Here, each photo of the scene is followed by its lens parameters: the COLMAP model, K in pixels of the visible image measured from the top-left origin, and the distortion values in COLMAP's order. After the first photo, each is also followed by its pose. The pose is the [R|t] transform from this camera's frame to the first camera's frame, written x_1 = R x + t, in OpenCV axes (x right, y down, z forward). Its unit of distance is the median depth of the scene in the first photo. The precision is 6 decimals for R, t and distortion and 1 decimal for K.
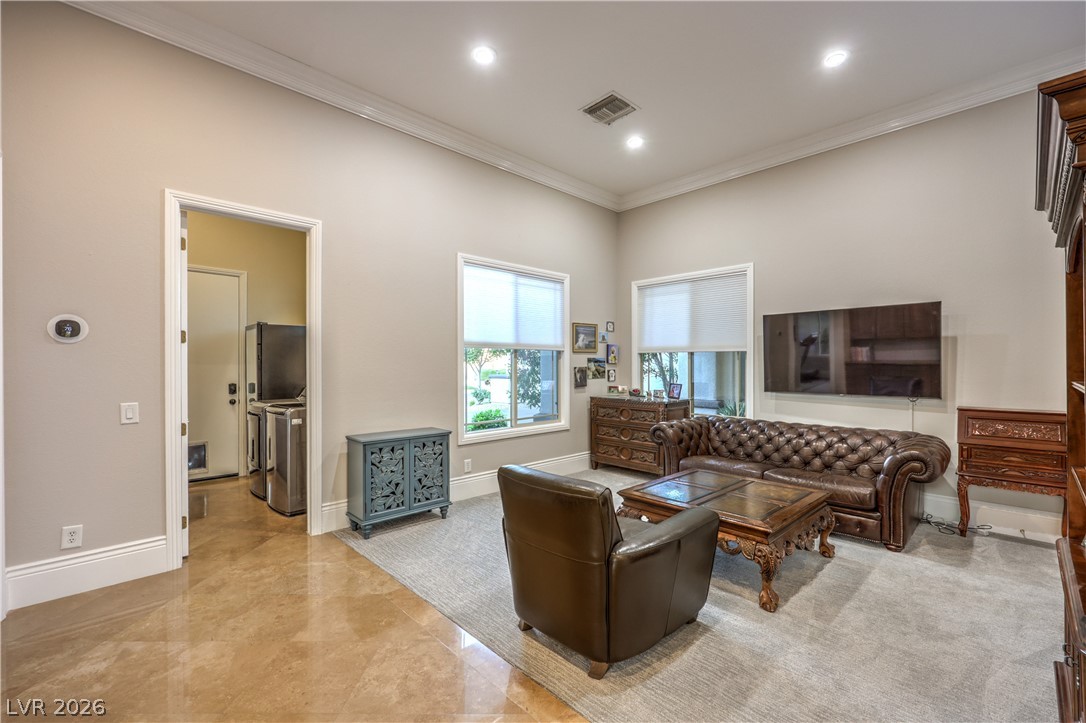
lens RADIAL K [[455.6, 0, 538.4], [0, 455.6, 367.0], [0, 0, 1]] dist [-0.001844, -0.000221]
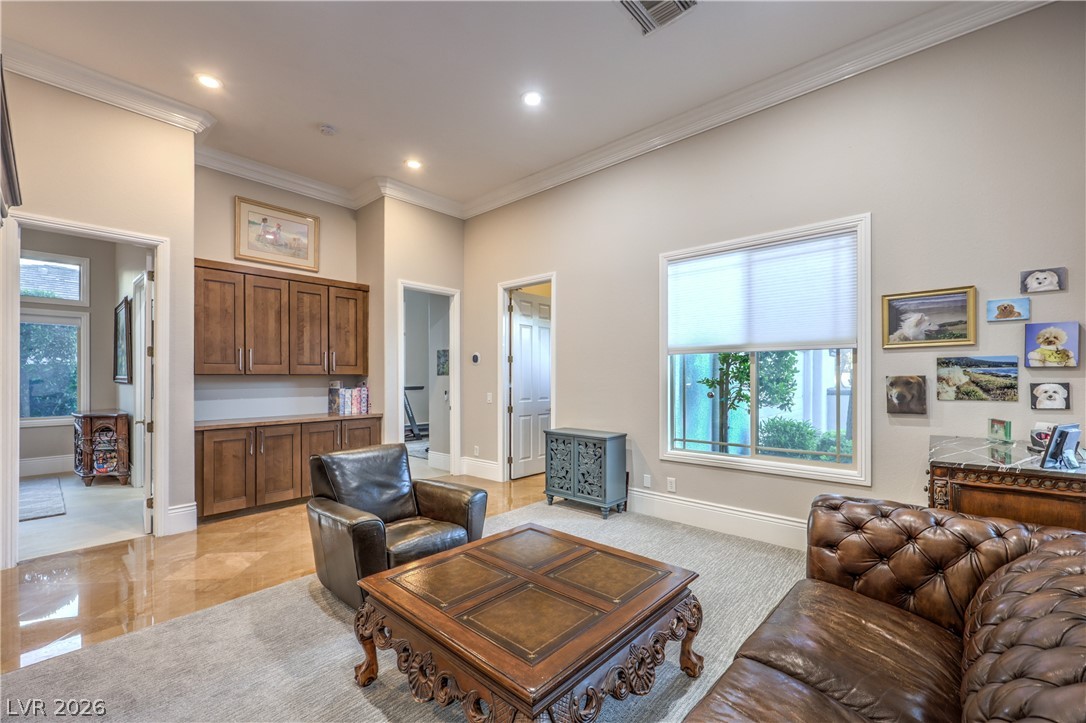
lens RADIAL K [[455.6, 0, 550.1], [0, 455.6, 376.8], [0, 0, 1]] dist [-0.001844, -0.000221]
pose [[0.081855, 0.001466, -0.996643, 0.739954], [-0.001364, 0.999998, 0.001359, 0.000850], [0.996643, 0.001248, 0.081857, 0.695855]]
